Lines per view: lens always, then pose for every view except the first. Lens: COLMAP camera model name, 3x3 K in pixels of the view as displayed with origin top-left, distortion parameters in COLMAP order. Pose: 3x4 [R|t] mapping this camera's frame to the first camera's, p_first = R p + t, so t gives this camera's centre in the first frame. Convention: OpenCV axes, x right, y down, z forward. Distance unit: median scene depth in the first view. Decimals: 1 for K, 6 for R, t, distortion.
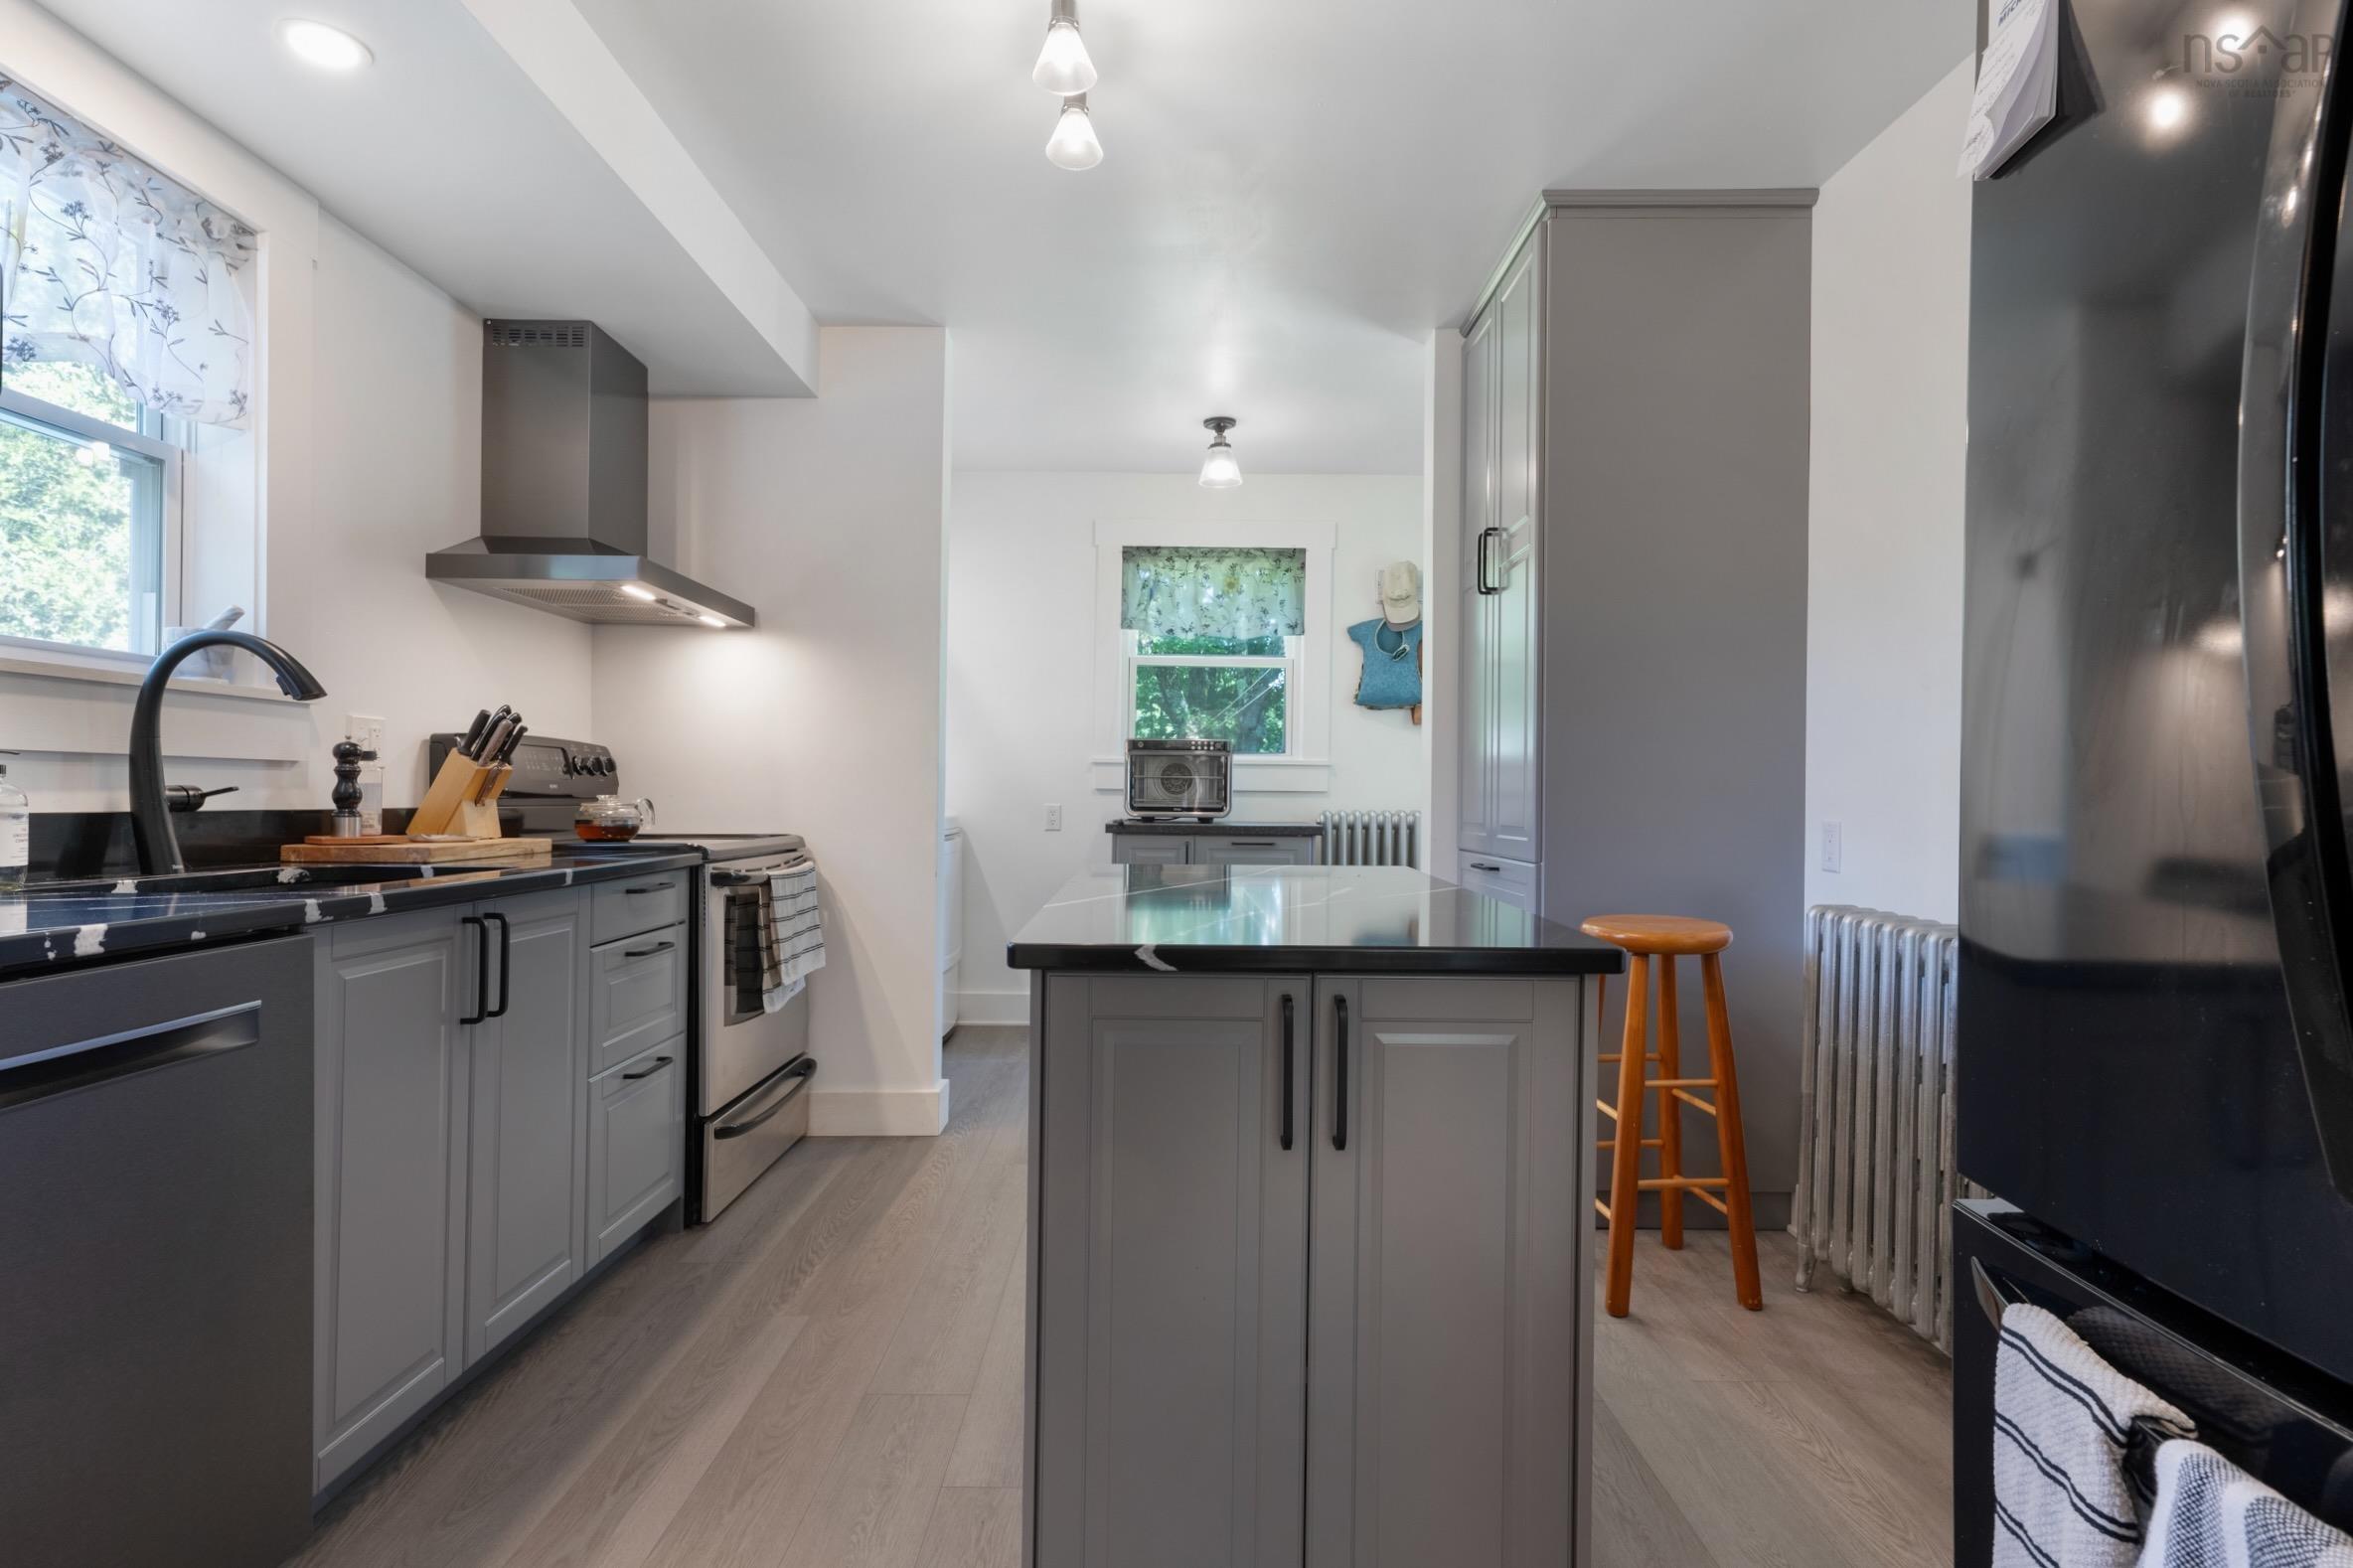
lens RADIAL K [[1181.3, 0, 1179.8], [0, 1181.3, 794.1], [0, 0, 1]] dist [0.004692, -0.000112]
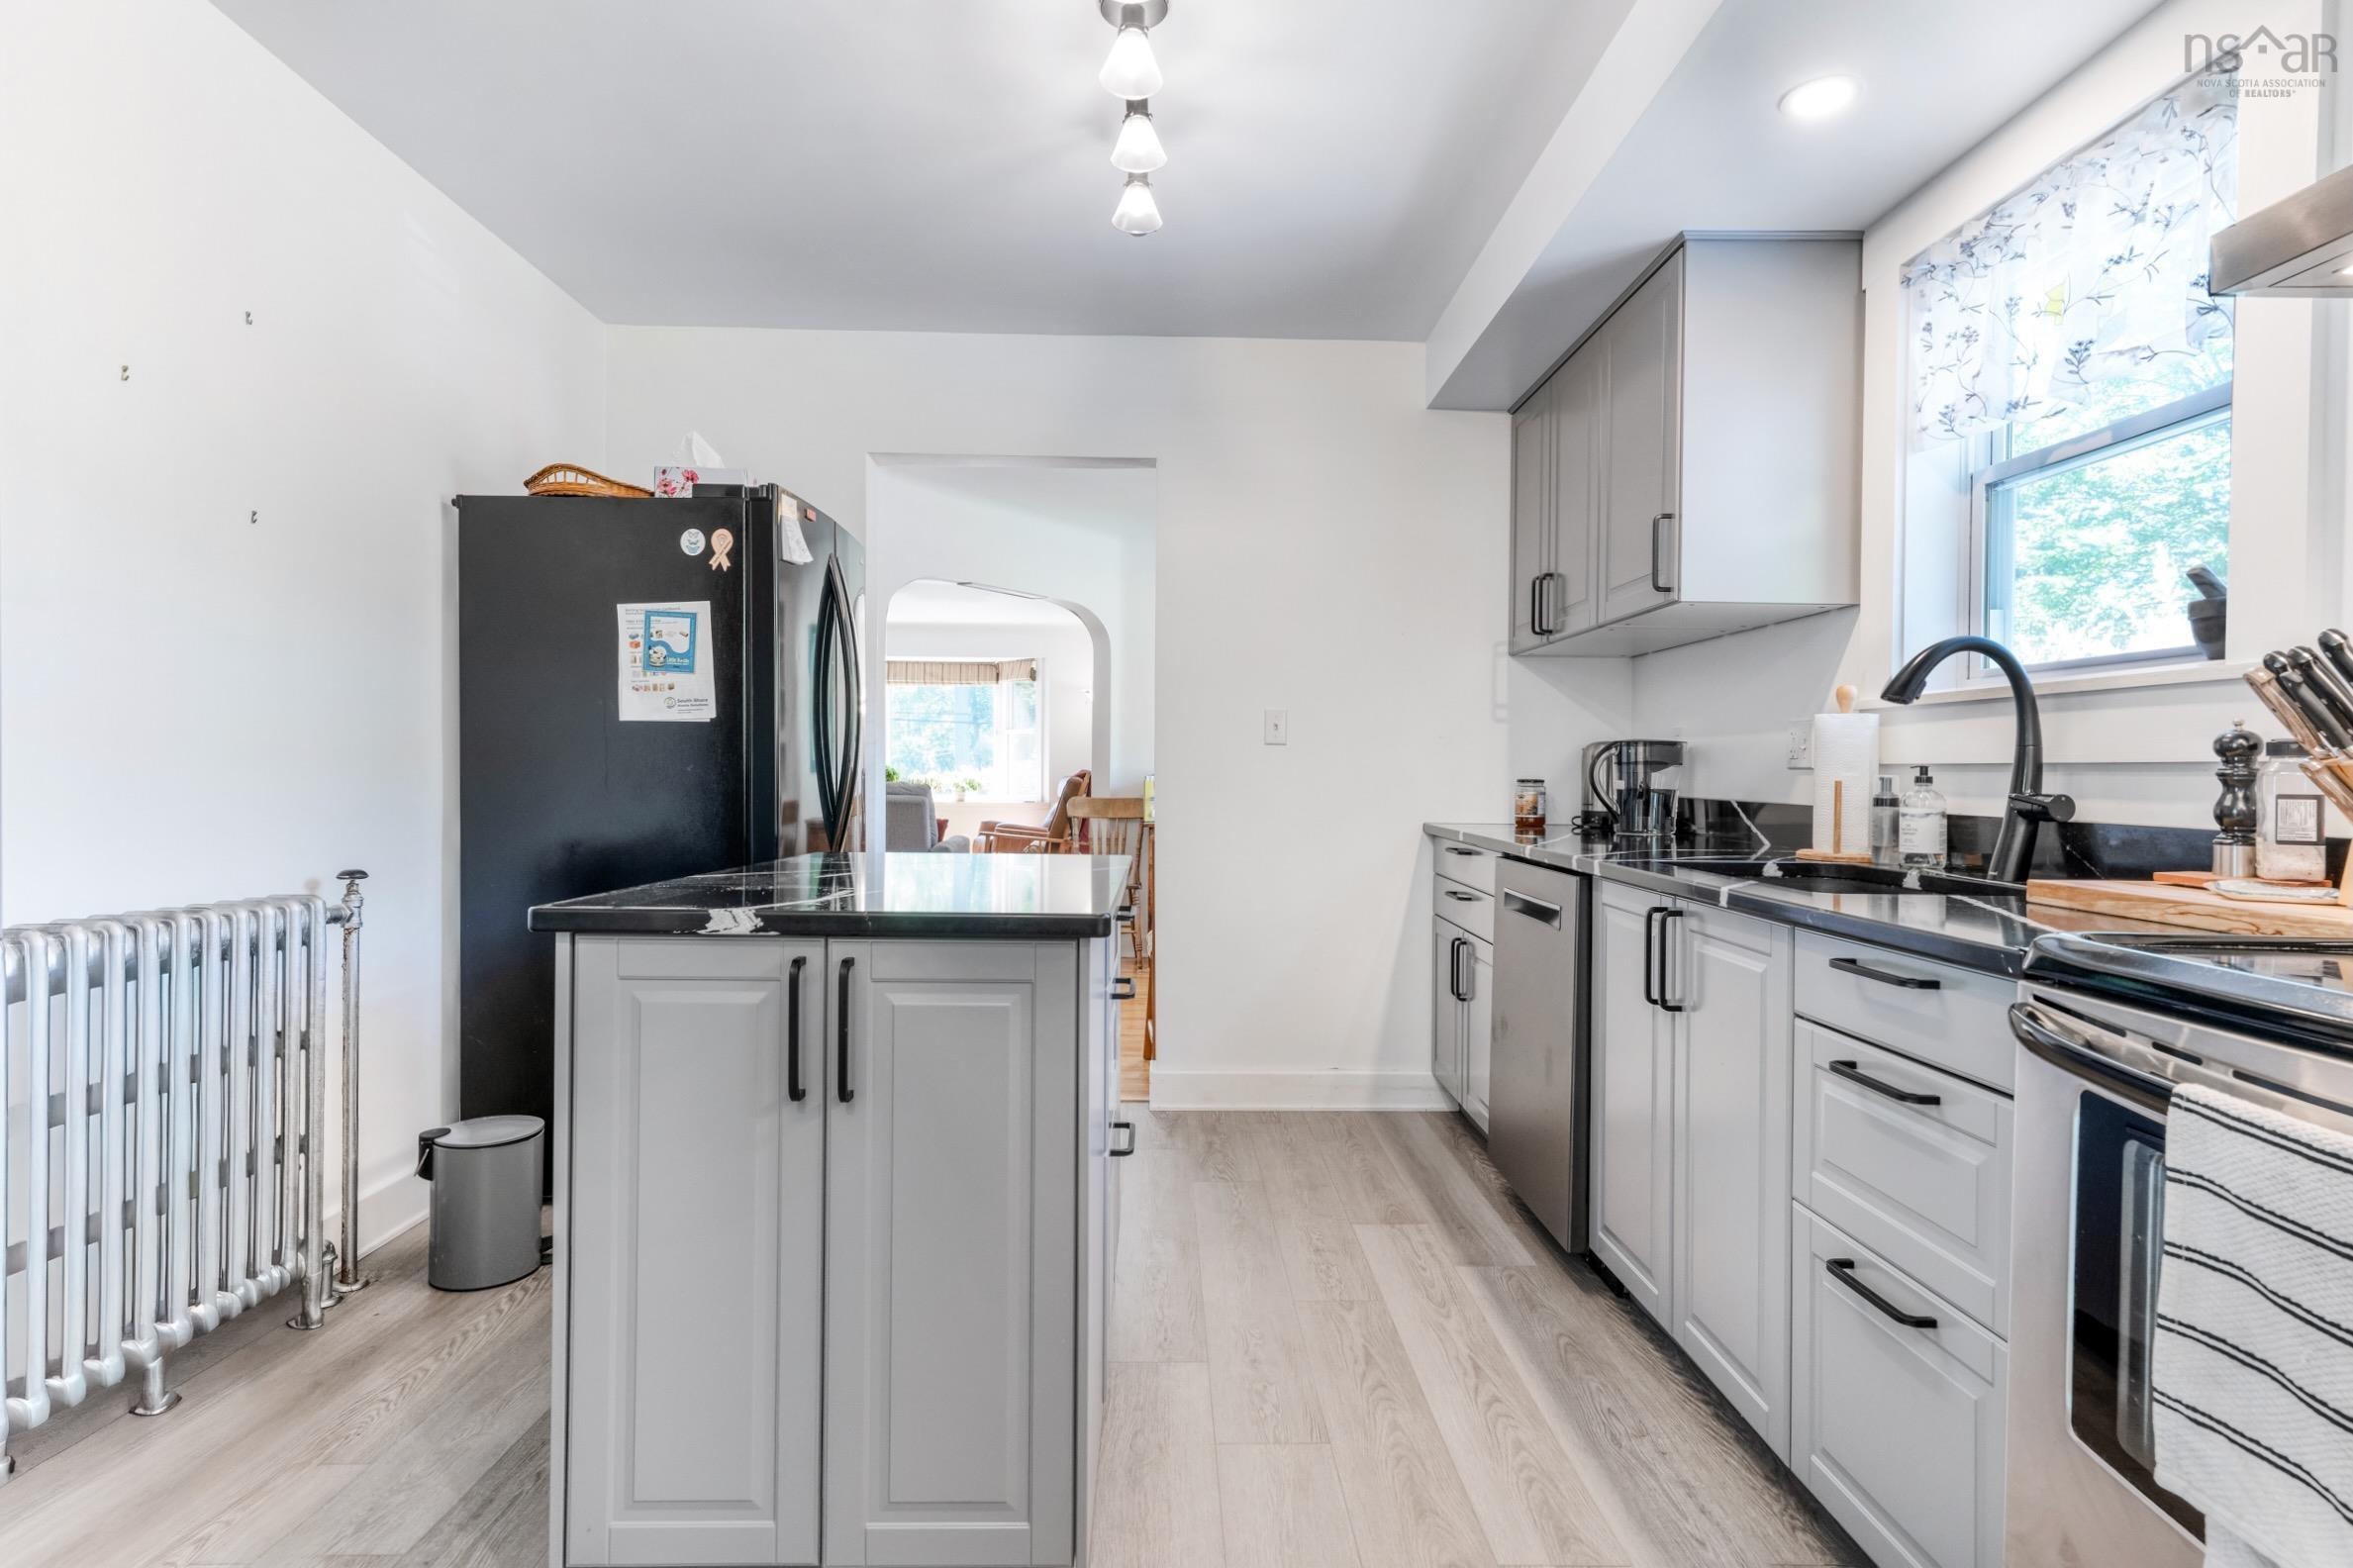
lens RADIAL K [[1209.4, 0, 1179.7], [0, 1209.4, 777.8], [0, 0, 1]] dist [0.014897, 0.001647]
pose [[-0.999788, -0.020226, -0.003808, -0.038073], [-0.020260, 0.999753, 0.009111, -0.004232], [0.003623, 0.009186, -0.999951, 0.541184]]
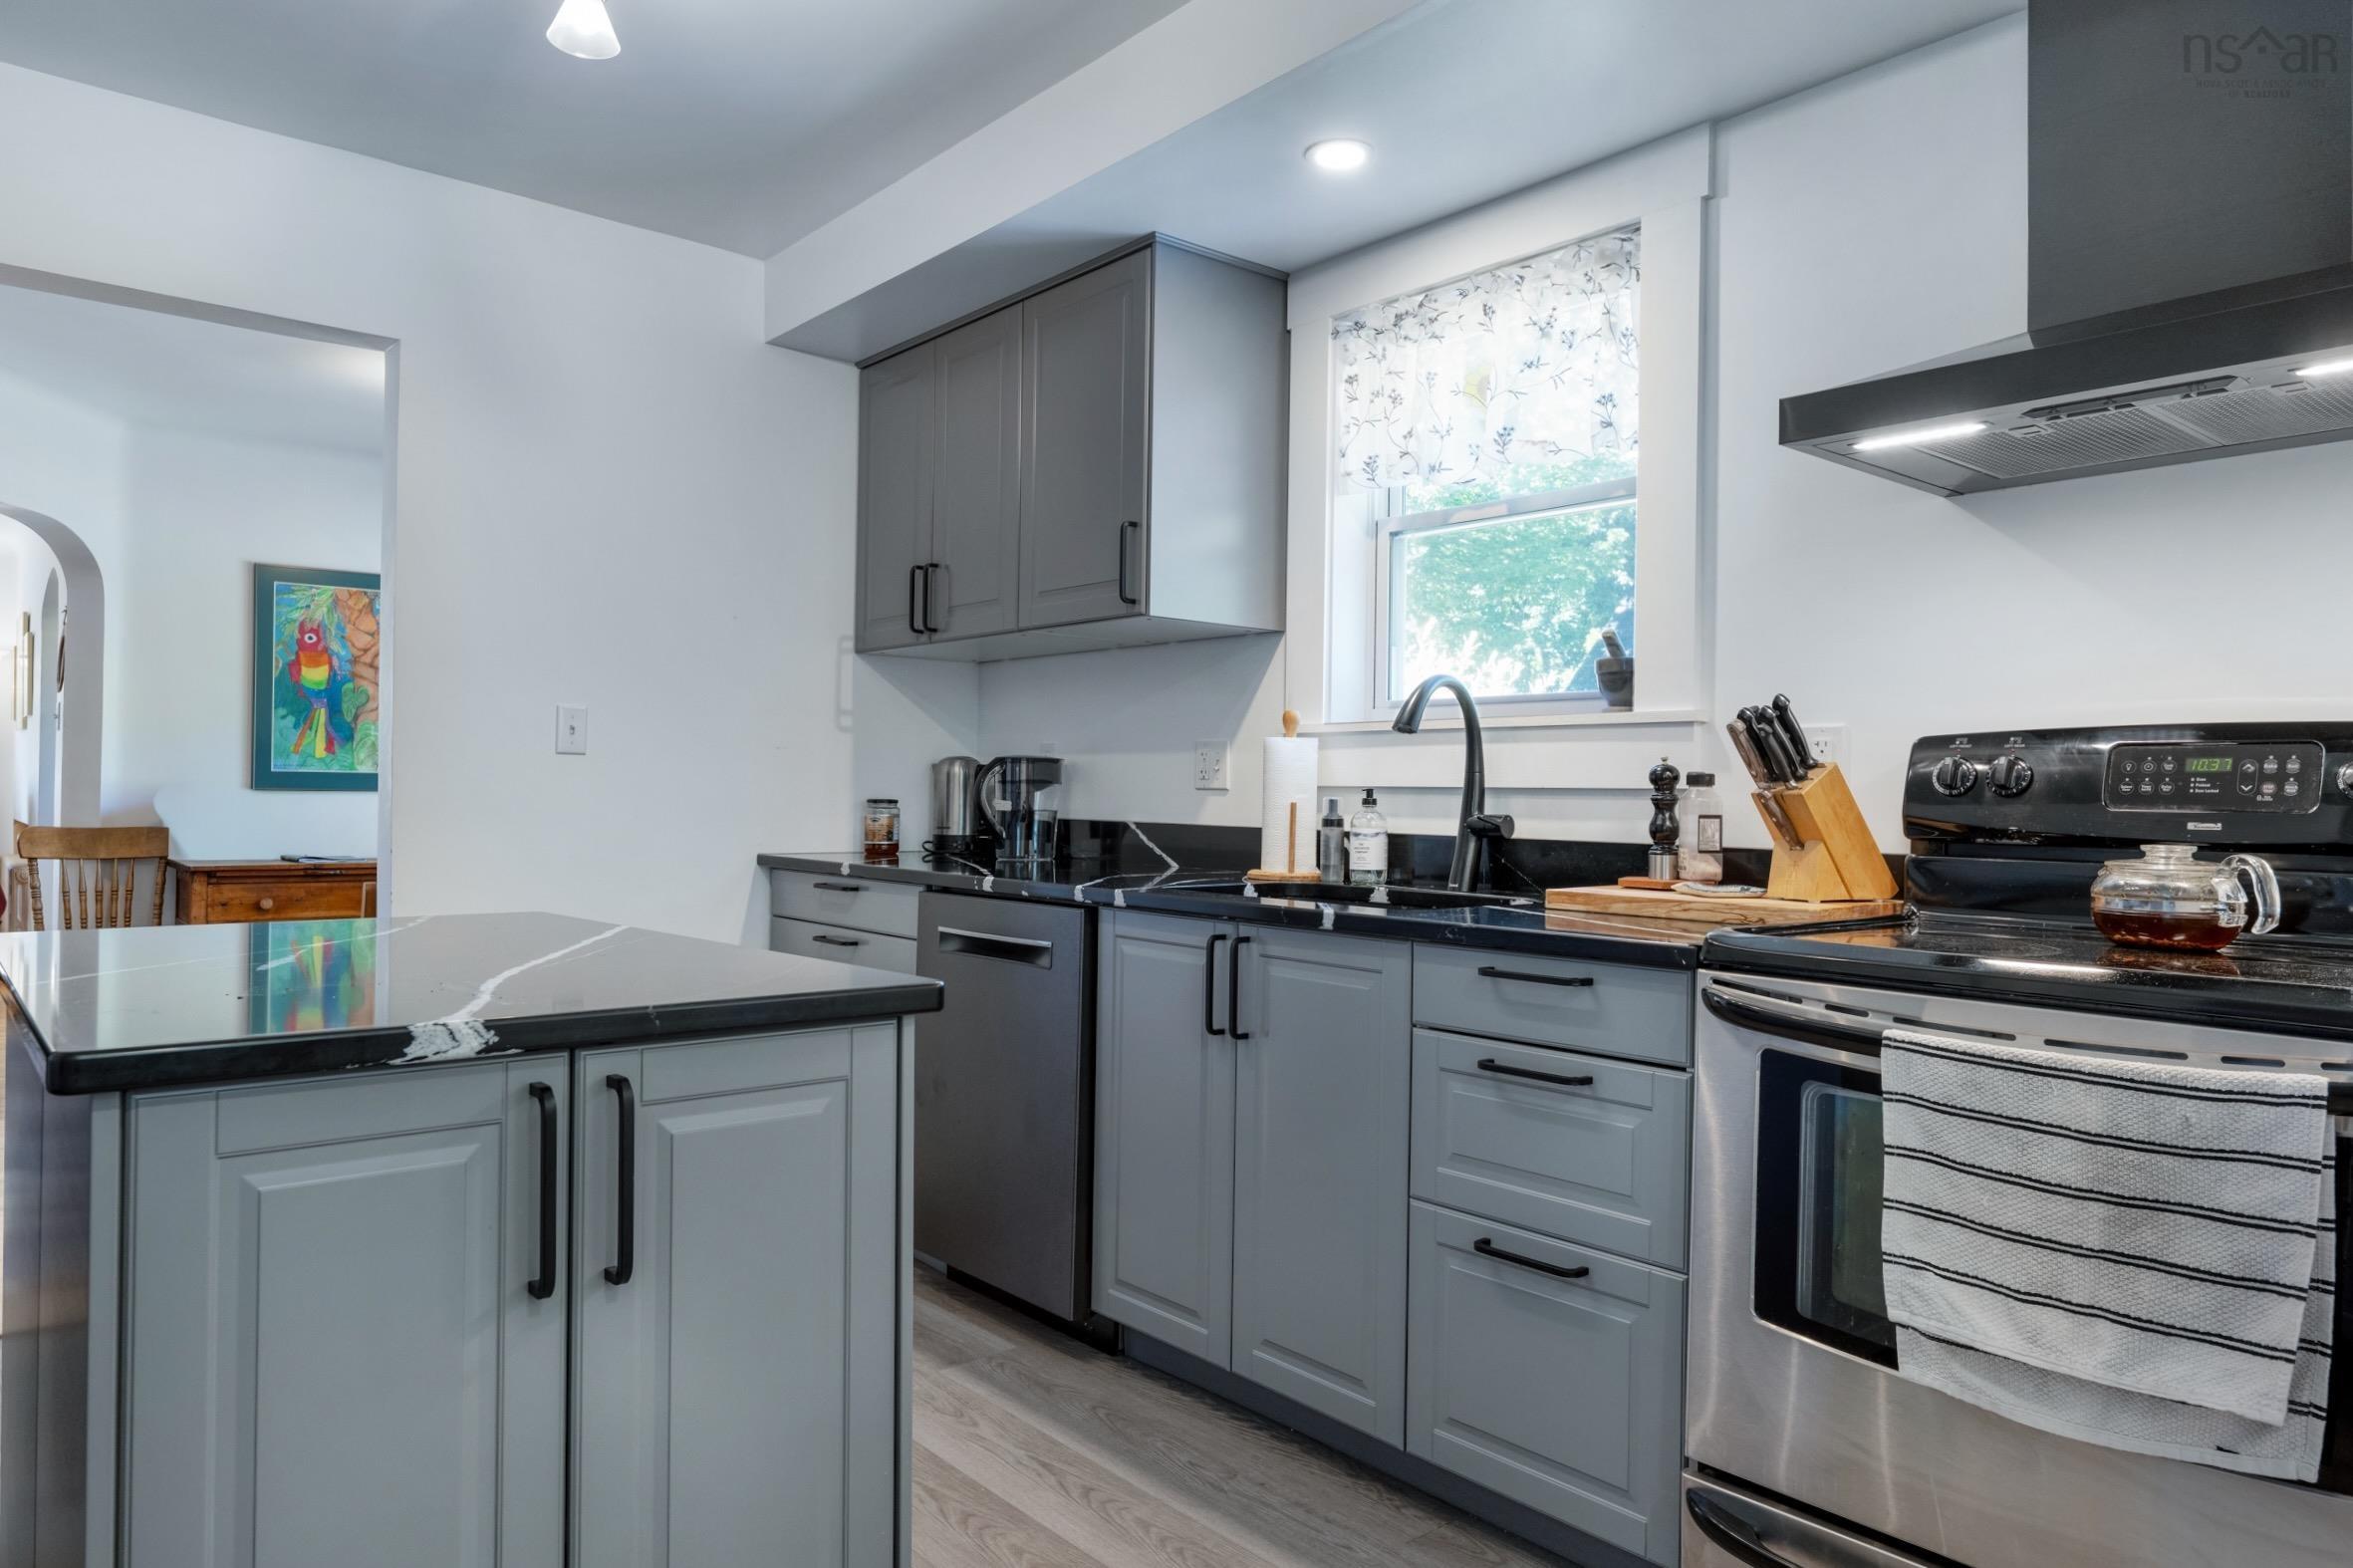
lens RADIAL K [[1493.1, 0, 1183.6], [0, 1493.1, 783.3], [0, 0, 1]] dist [-0.001023, 0.000084]
pose [[-0.766999, -0.022489, -0.641255, 0.073854], [-0.020649, 0.999733, -0.010363, -0.004441], [0.641316, 0.005293, -0.767258, 0.513588]]
